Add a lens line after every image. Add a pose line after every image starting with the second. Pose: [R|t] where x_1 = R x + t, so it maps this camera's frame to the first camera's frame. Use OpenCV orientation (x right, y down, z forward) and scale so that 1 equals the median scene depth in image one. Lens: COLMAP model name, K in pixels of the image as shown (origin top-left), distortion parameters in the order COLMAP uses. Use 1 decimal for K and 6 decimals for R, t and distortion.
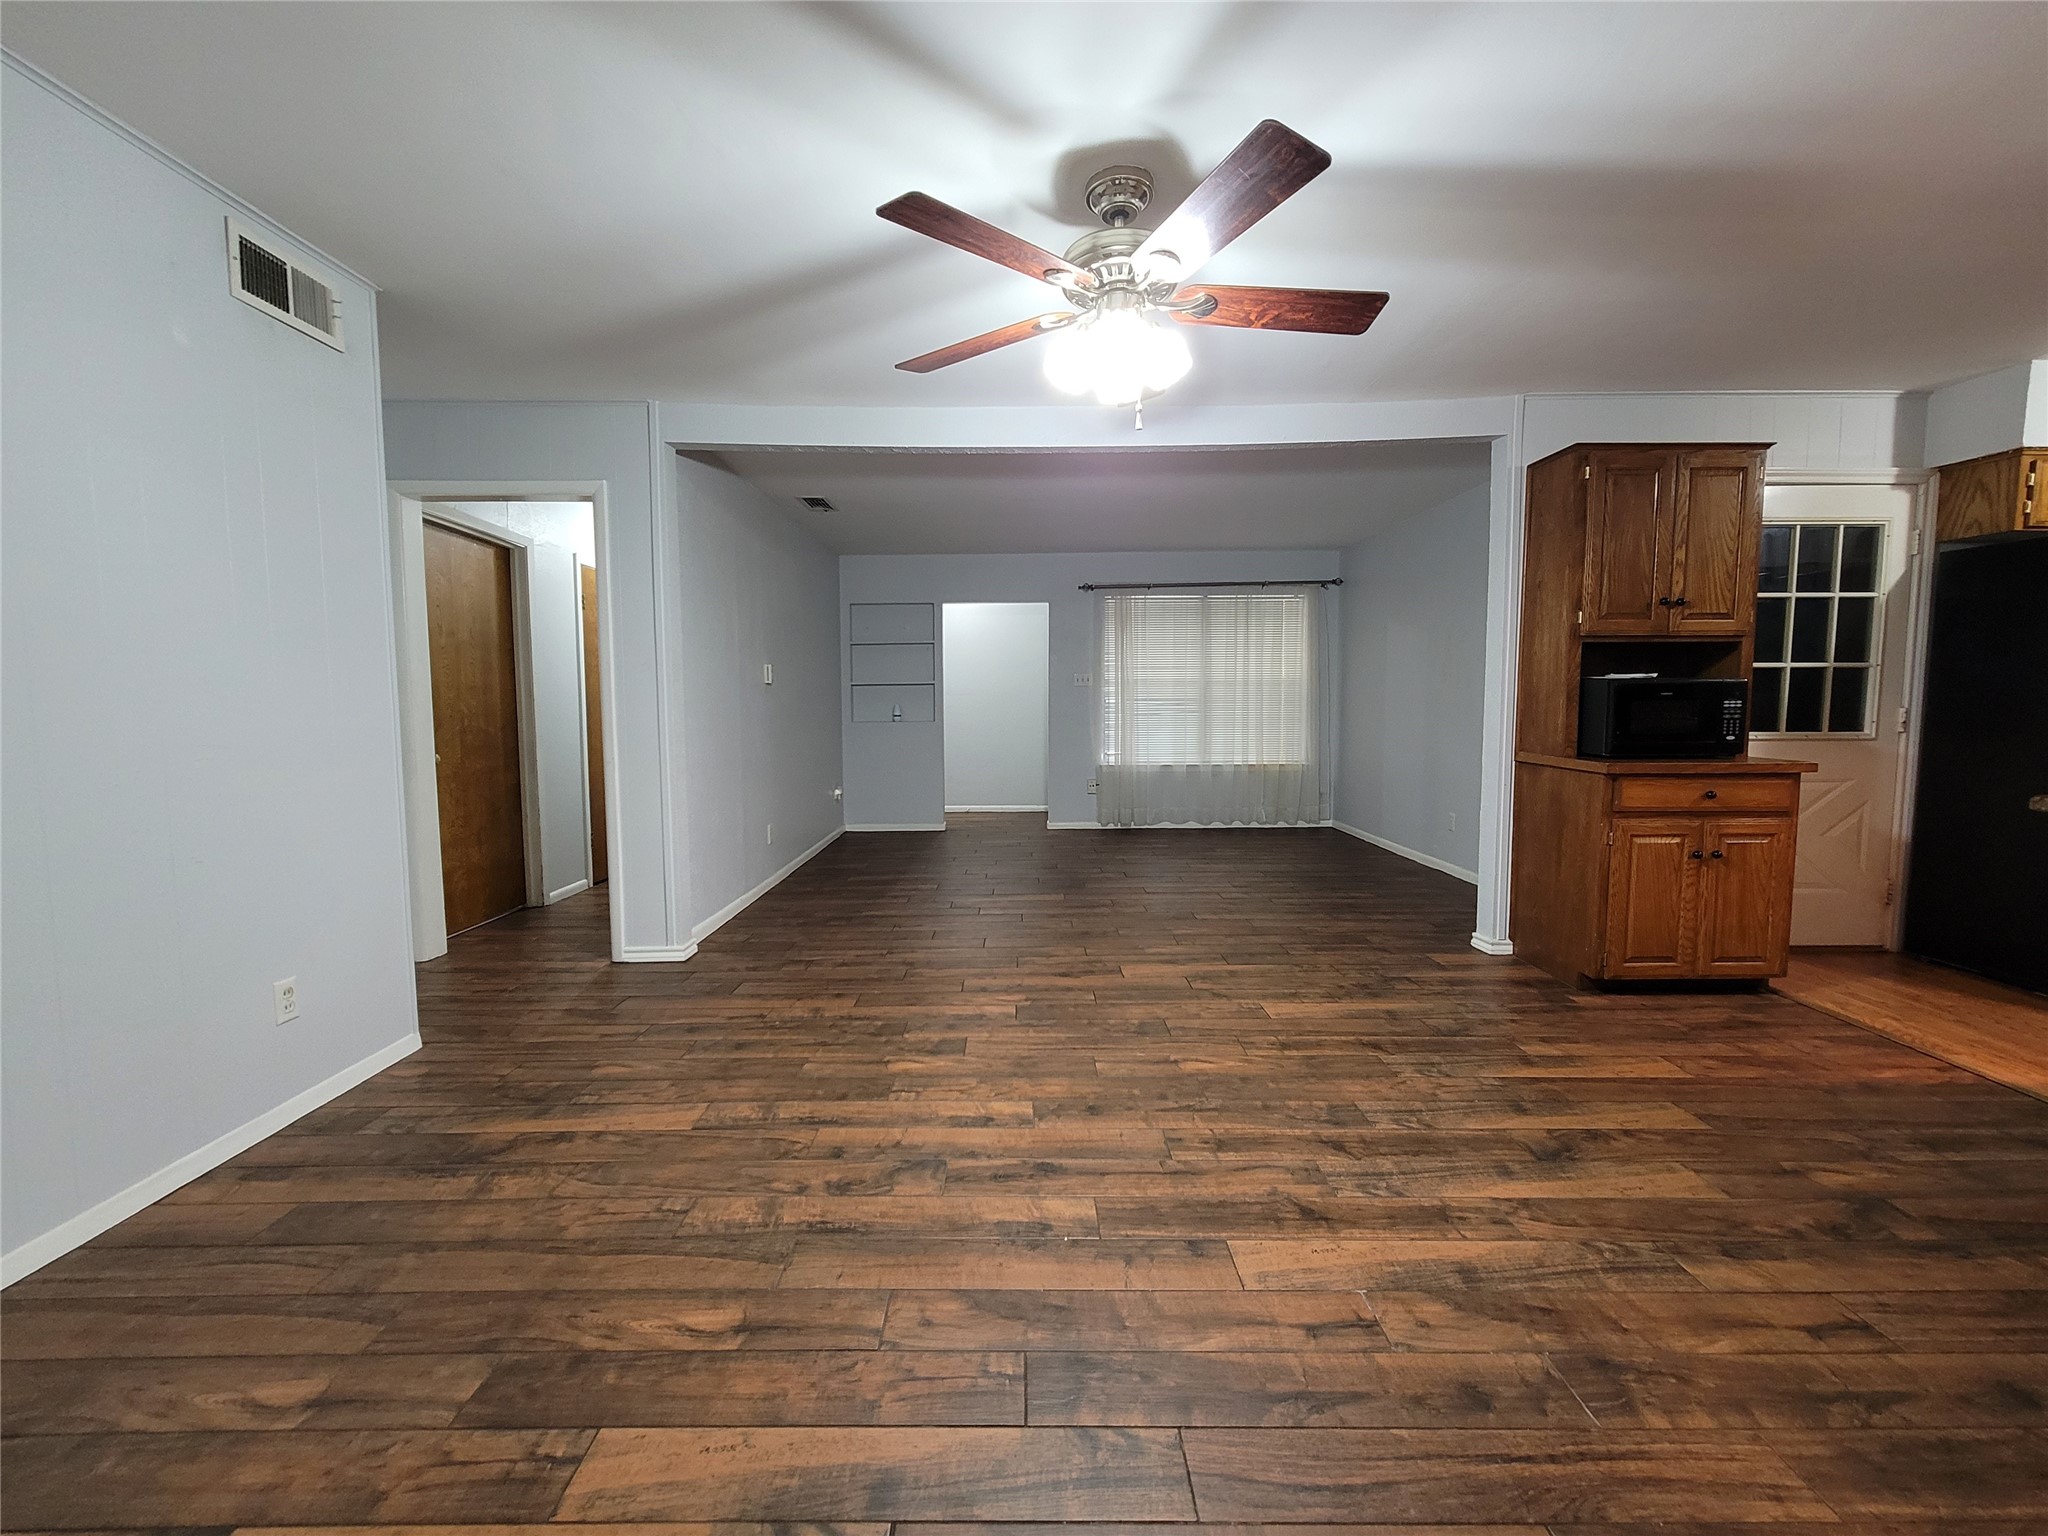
lens RADIAL K [[833.9, 0, 1023.7], [0, 833.9, 760.2], [0, 0, 1]] dist [-0.005436, 0.001833]
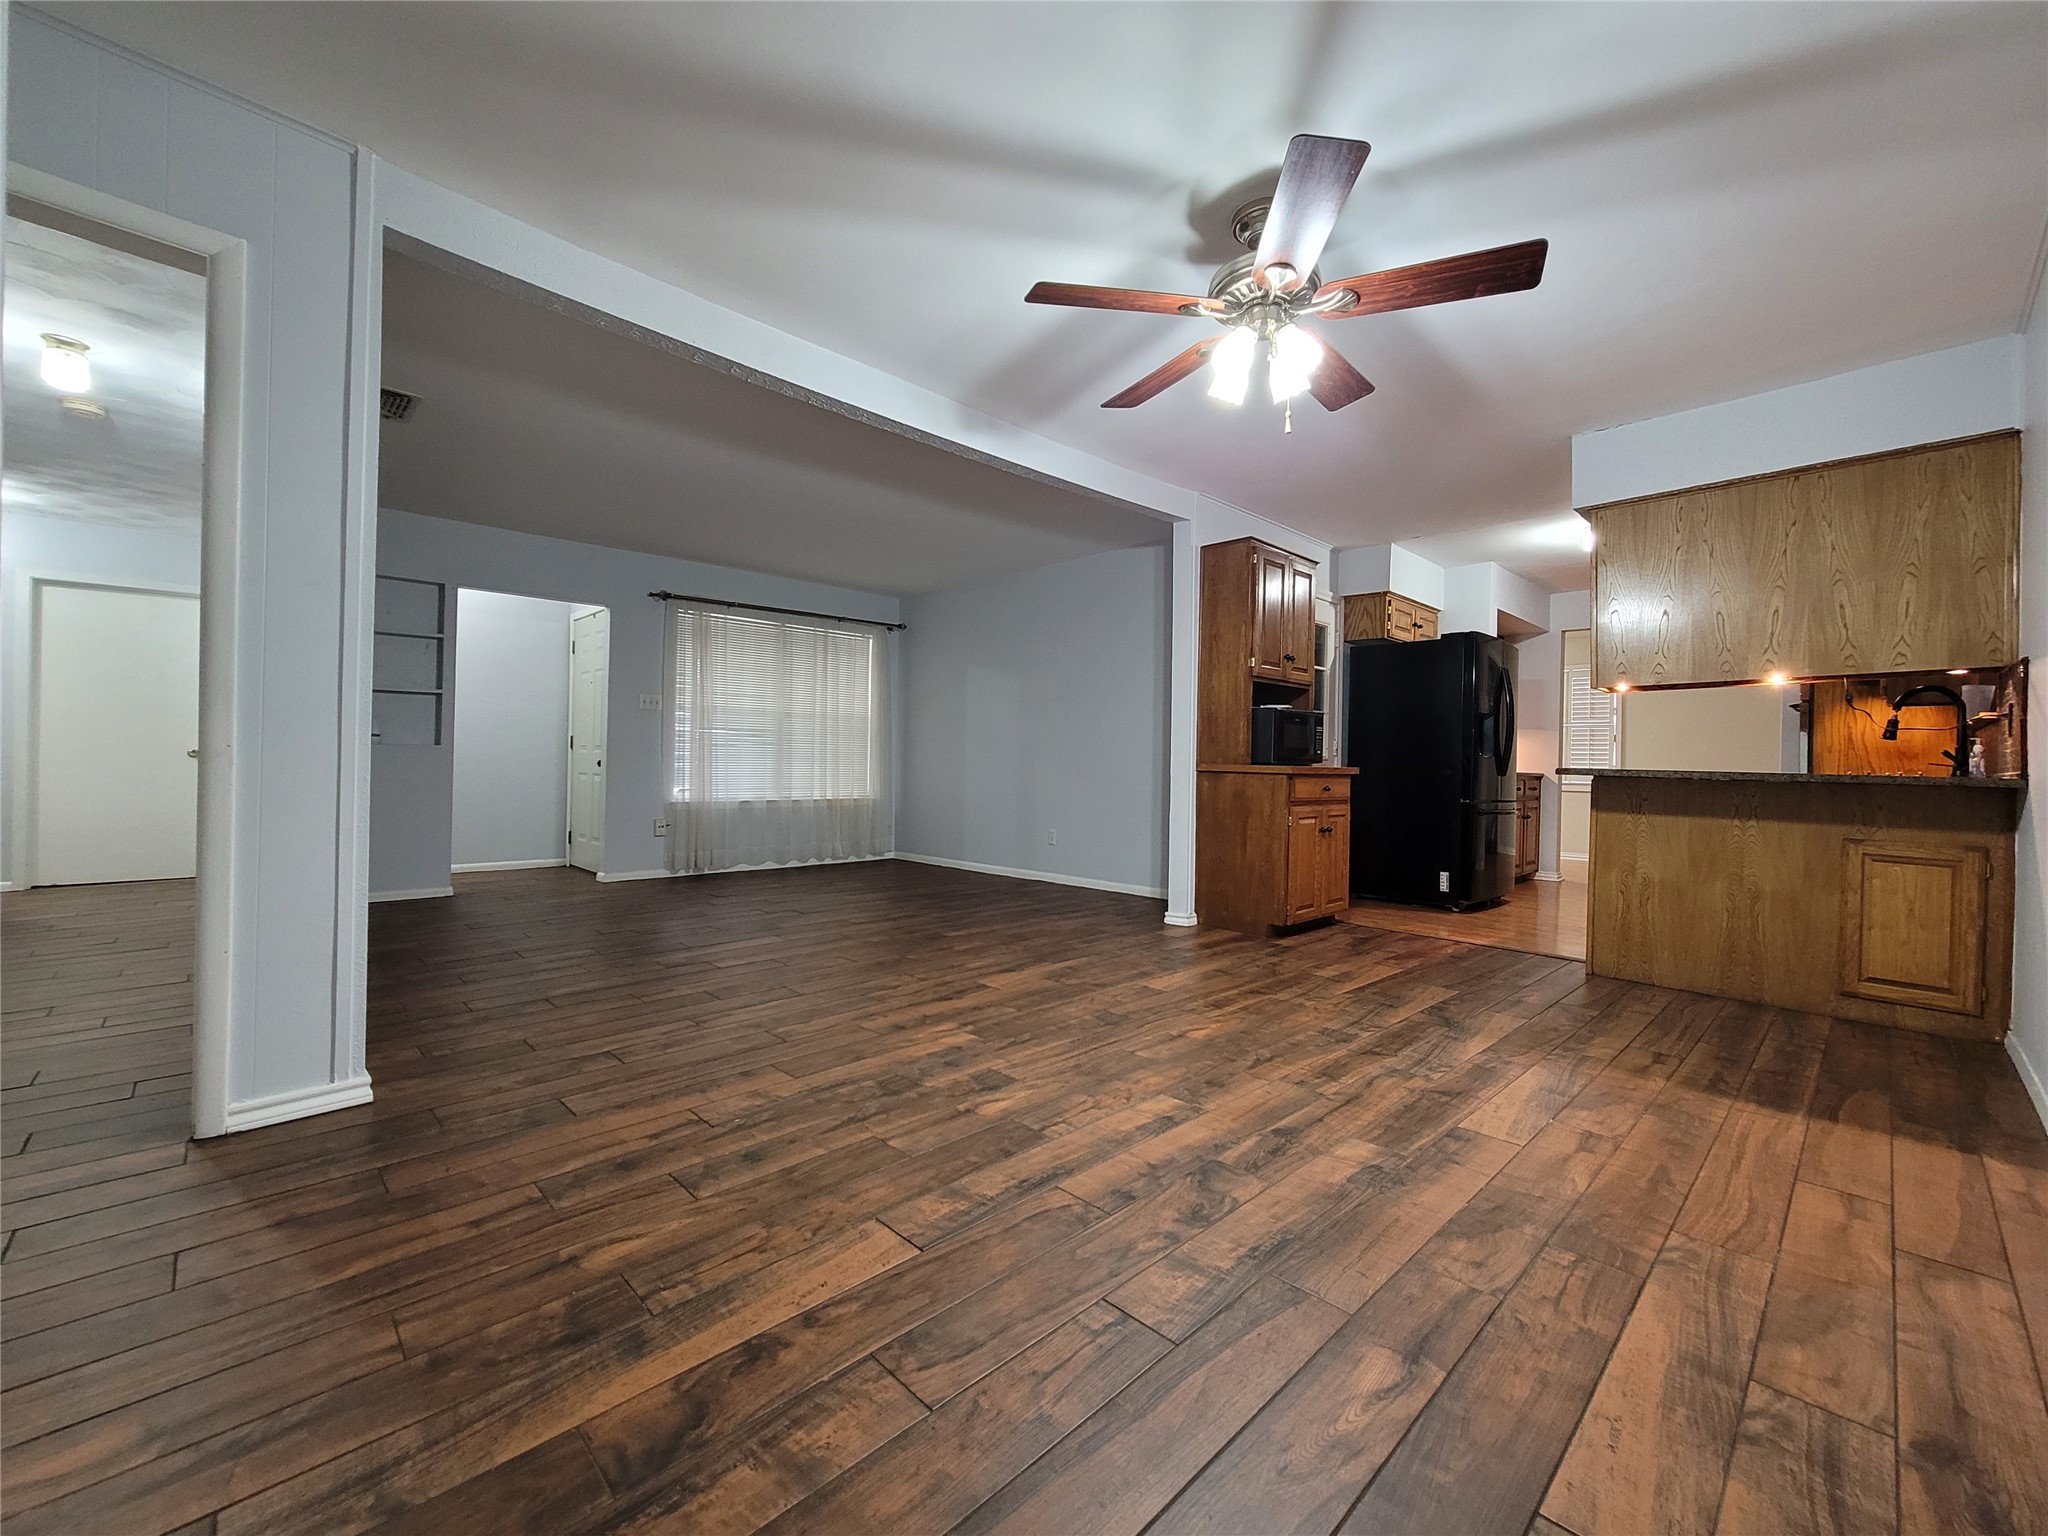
lens RADIAL K [[833.9, 0, 1022.6], [0, 833.9, 759.4], [0, 0, 1]] dist [-0.005436, 0.001833]
pose [[0.721414, 0.021126, 0.692182, -0.643550], [0.031335, 0.997515, -0.063104, 0.072870], [-0.691795, 0.067214, 0.718959, 0.343168]]
